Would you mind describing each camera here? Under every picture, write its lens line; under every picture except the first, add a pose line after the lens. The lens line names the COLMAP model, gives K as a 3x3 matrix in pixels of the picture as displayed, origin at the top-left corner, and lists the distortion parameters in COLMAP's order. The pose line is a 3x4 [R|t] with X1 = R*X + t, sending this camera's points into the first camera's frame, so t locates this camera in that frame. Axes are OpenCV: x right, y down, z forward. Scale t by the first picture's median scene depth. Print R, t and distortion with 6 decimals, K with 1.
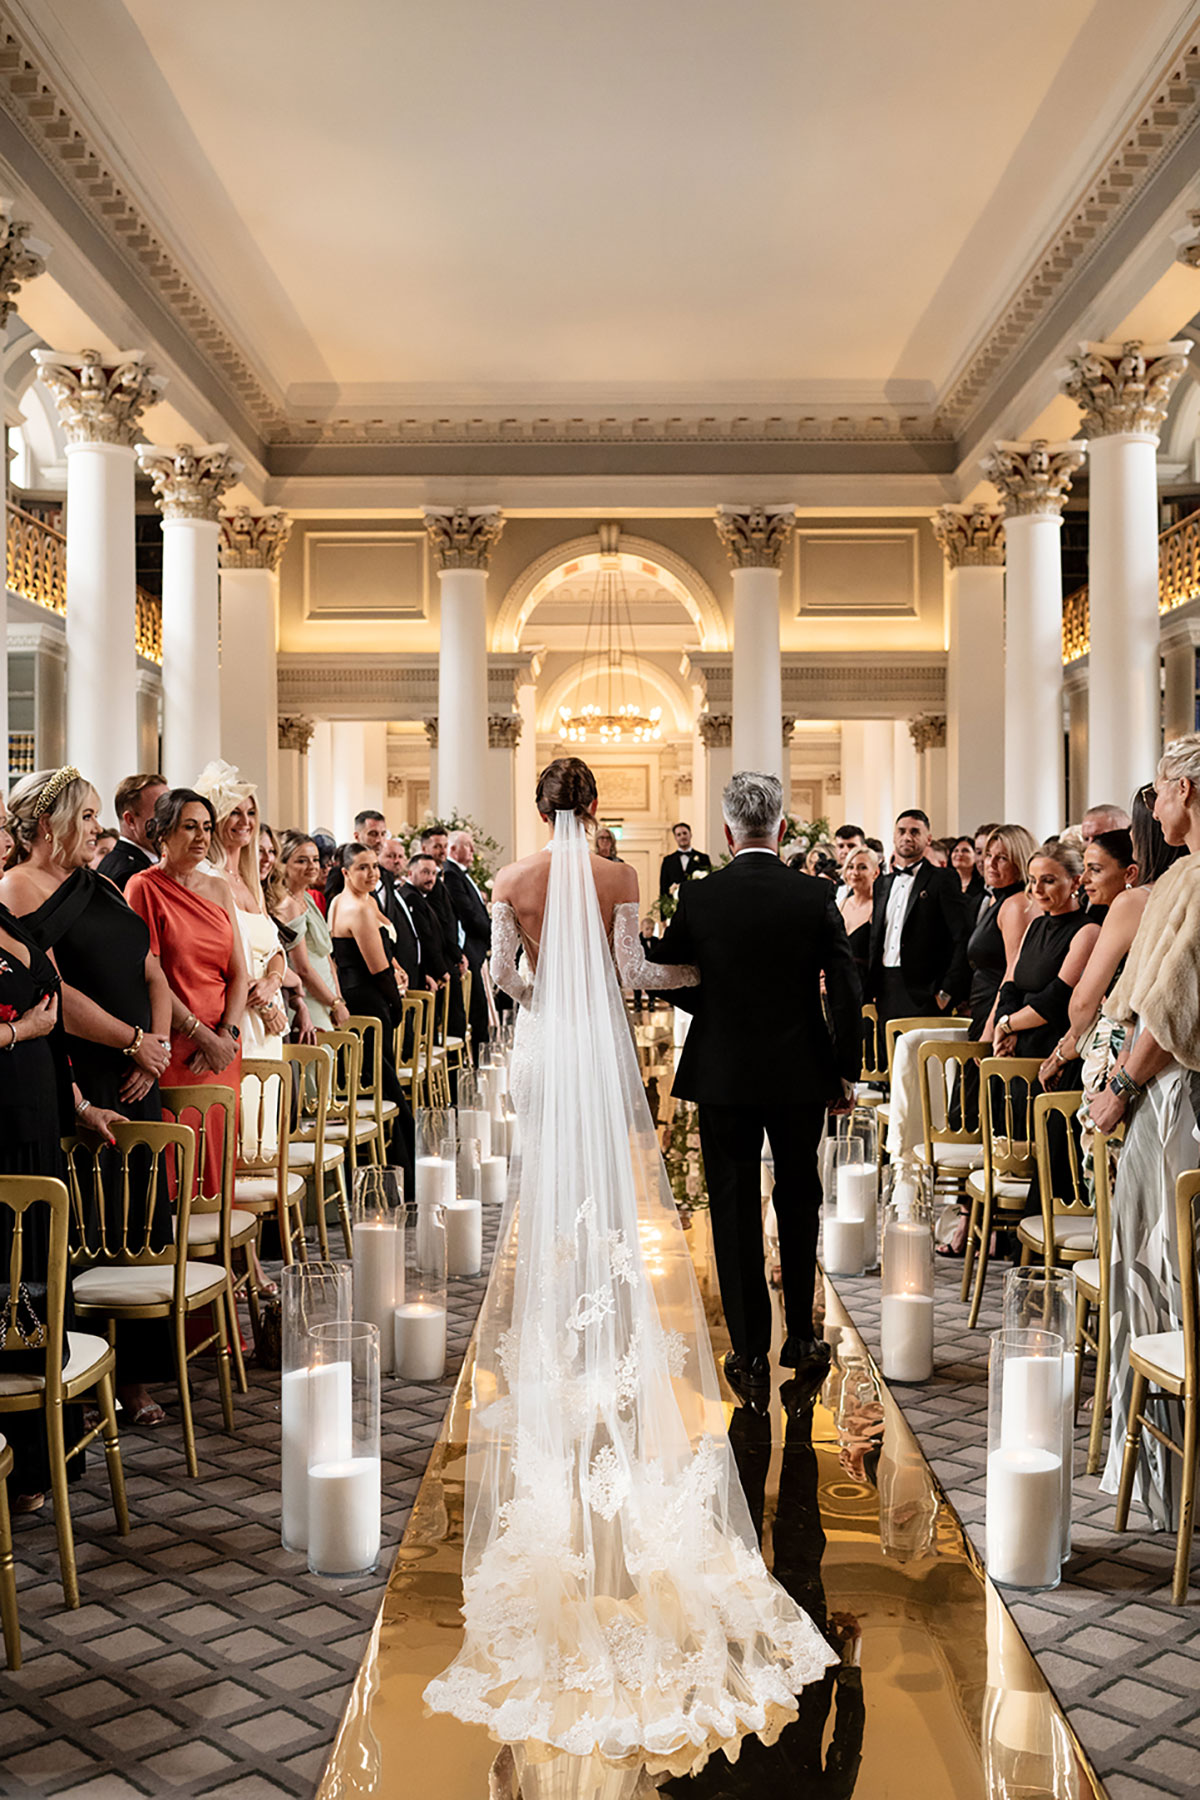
lens RADIAL K [[1789.0, 0, 600.0], [0, 1789.0, 900.0], [0, 0, 1]] dist [-0.095148, 0.013933]
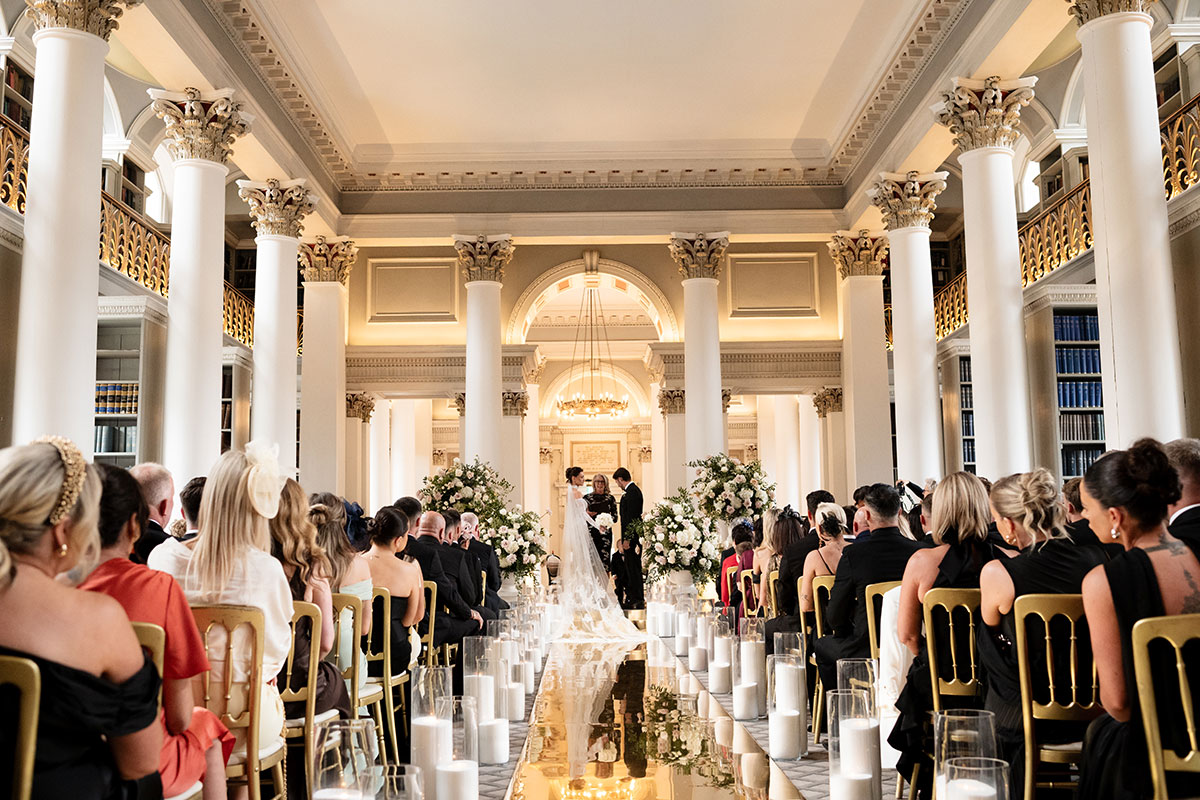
lens RADIAL K [[1192.7, 0, 600.0], [0, 1192.7, 400.0], [0, 0, 1]] dist [-0.095148, 0.013933]
pose [[0.999854, -0.009023, 0.014491, -0.002530], [0.010790, 0.991852, -0.126941, 0.019195], [-0.013227, 0.127079, 0.991804, 0.115535]]
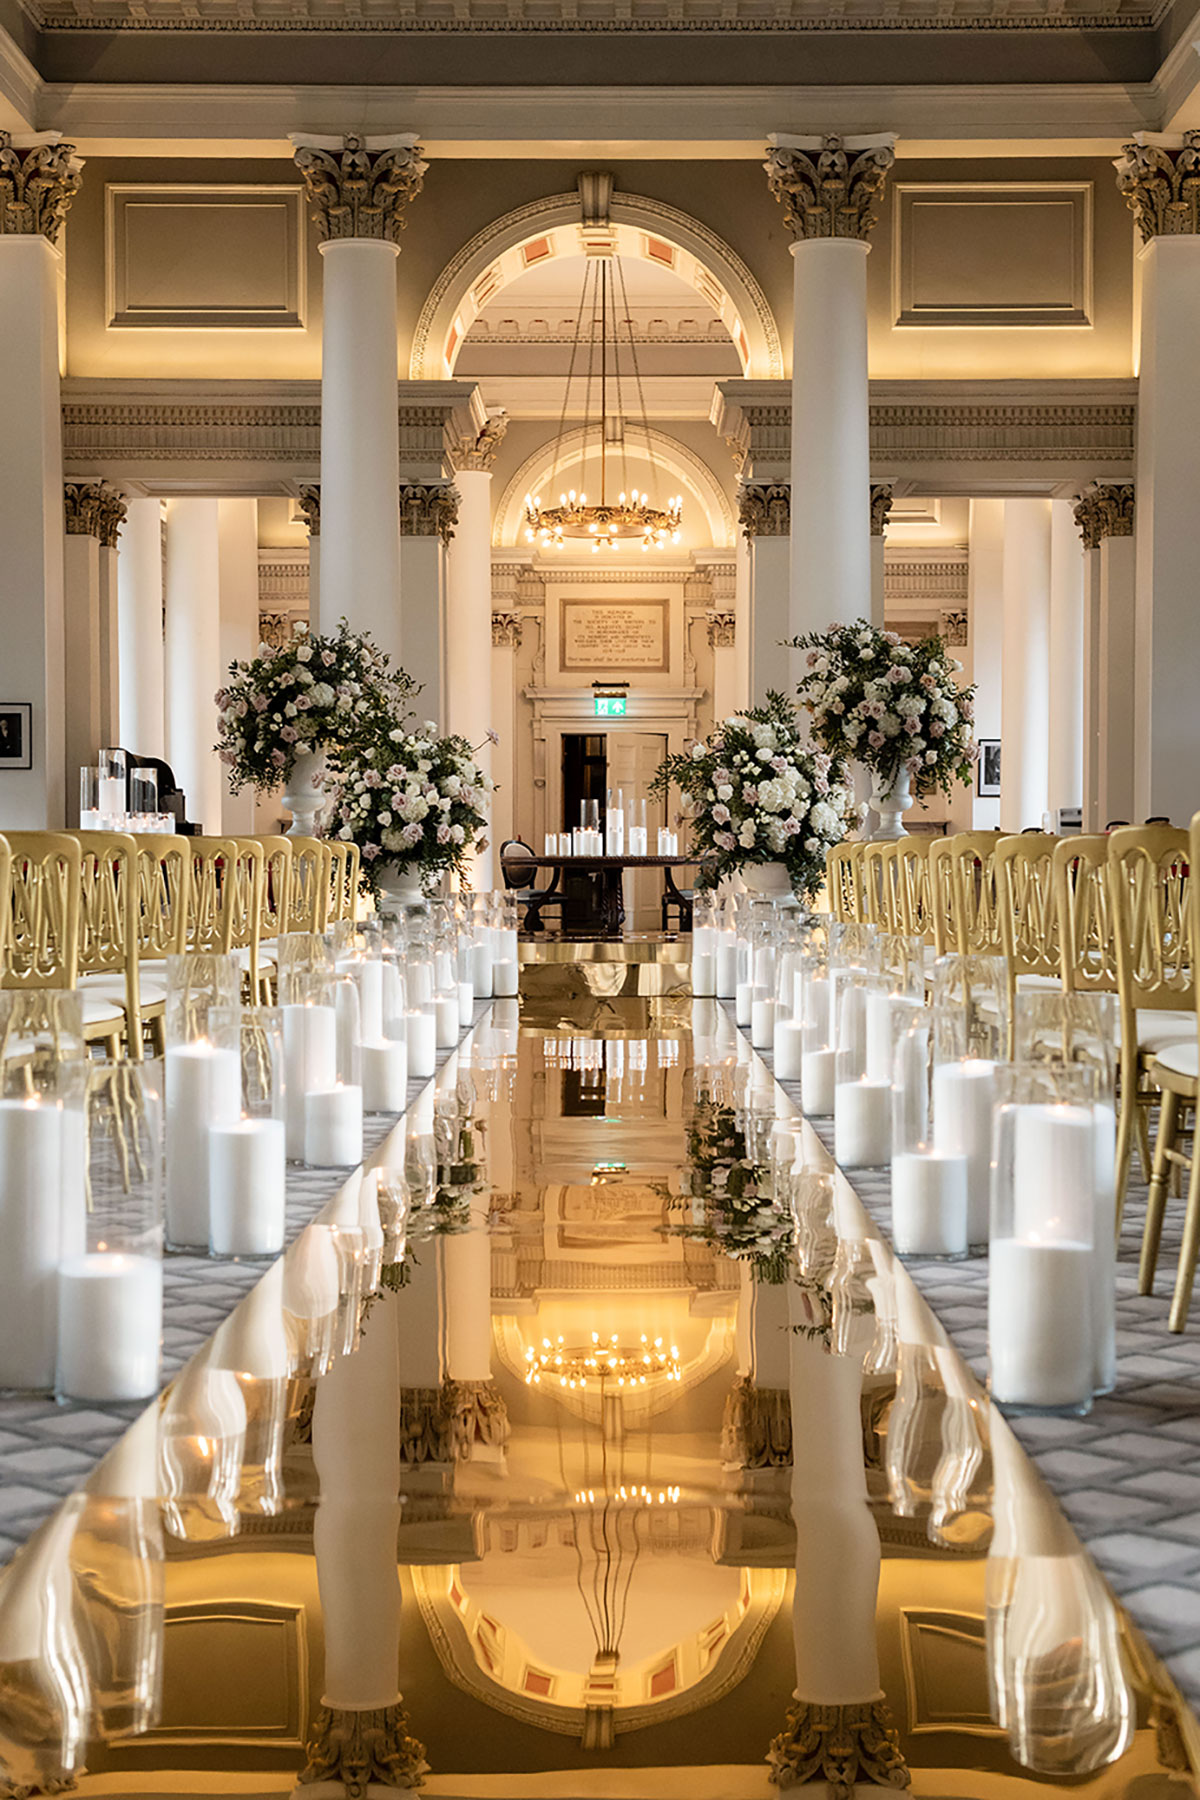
lens RADIAL K [[2674.0, 0, 621.5], [0, 2674.0, 895.5], [0, 0, 1]] dist [0.006916, 0.097939]
pose [[0.999986, 0.002922, 0.004450, 0.011365], [-0.002982, 0.999904, 0.013502, 0.030538], [-0.004410, -0.013515, 0.999899, 0.062555]]
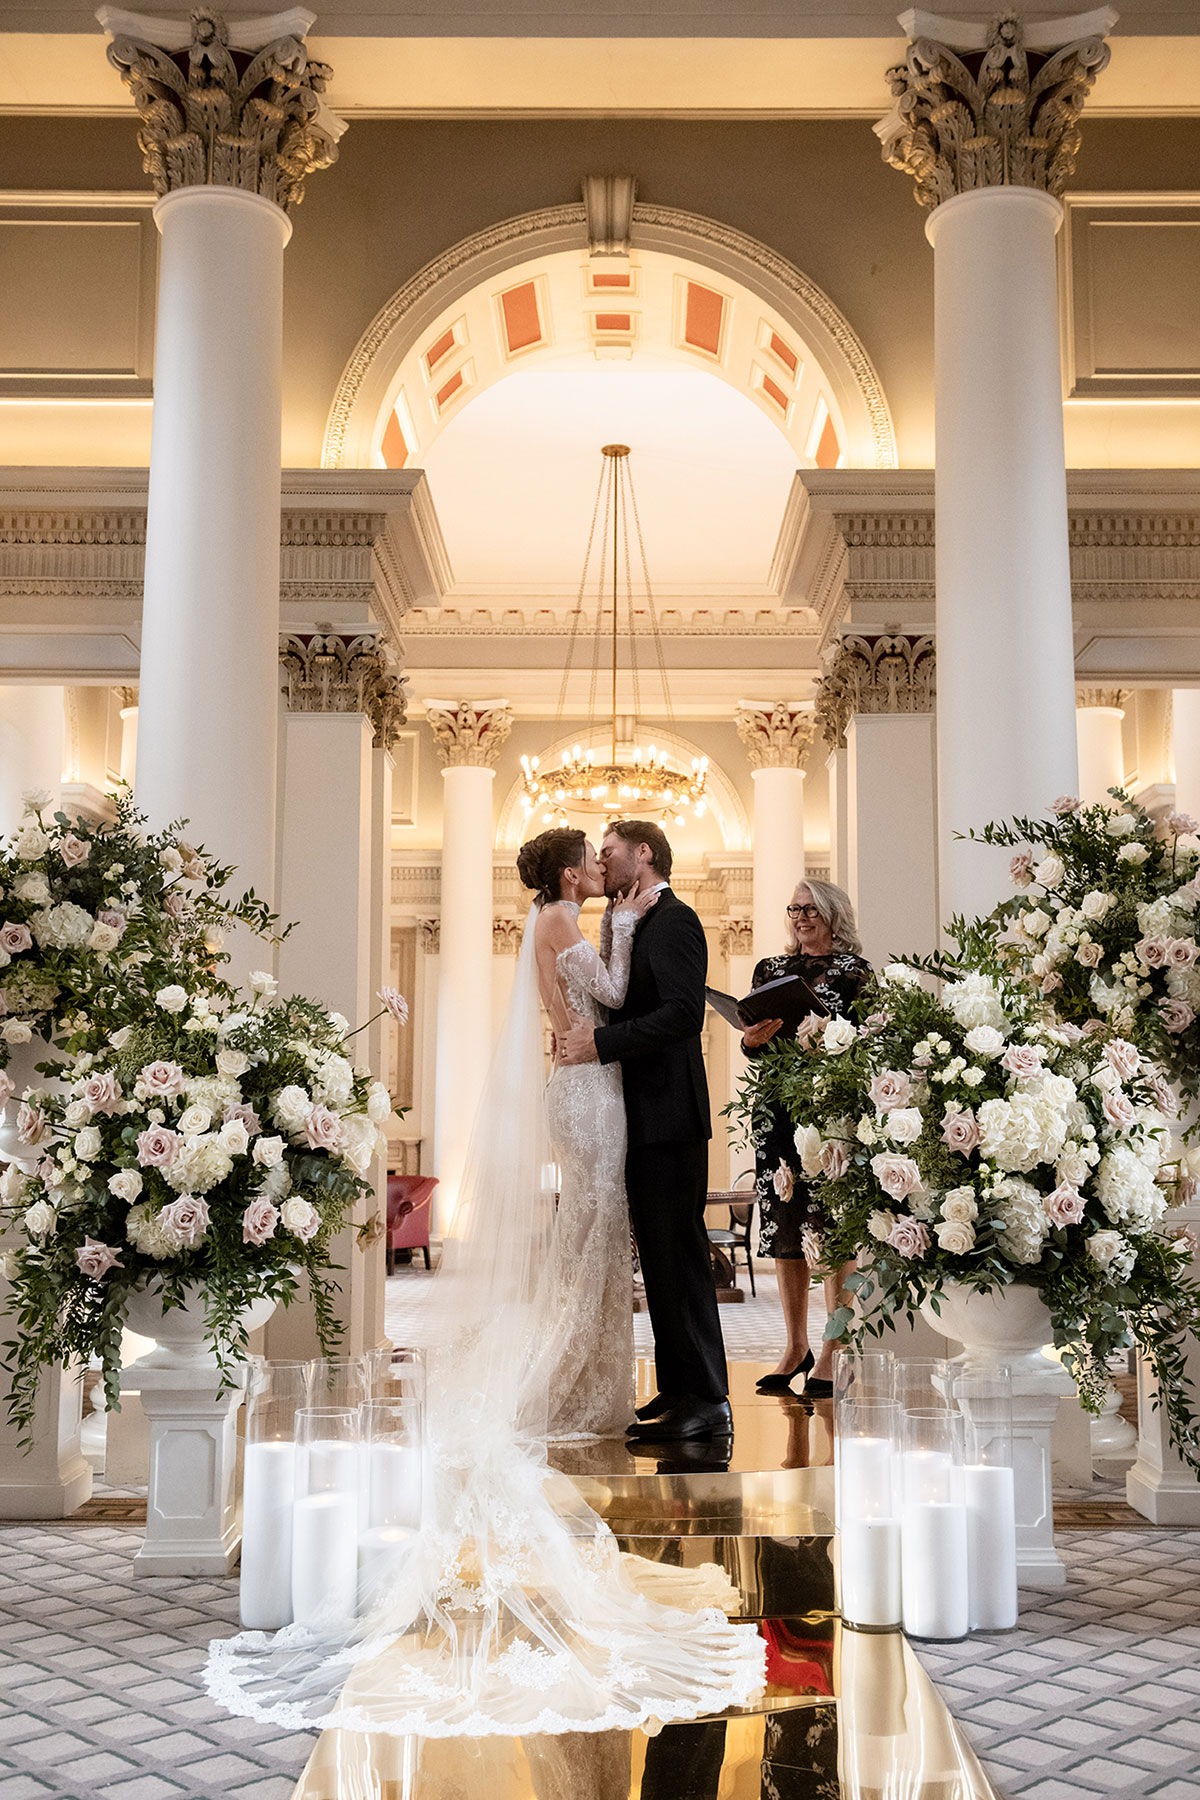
lens RADIAL K [[1833.0, 0, 628.9], [0, 1833.0, 905.1], [0, 0, 1]] dist [0.013379, 0.011109]
pose [[0.999938, 0.006023, 0.009327, 0.007044], [-0.004724, 0.991029, -0.133563, 0.013563], [-0.010048, 0.133511, 0.990996, 0.637666]]
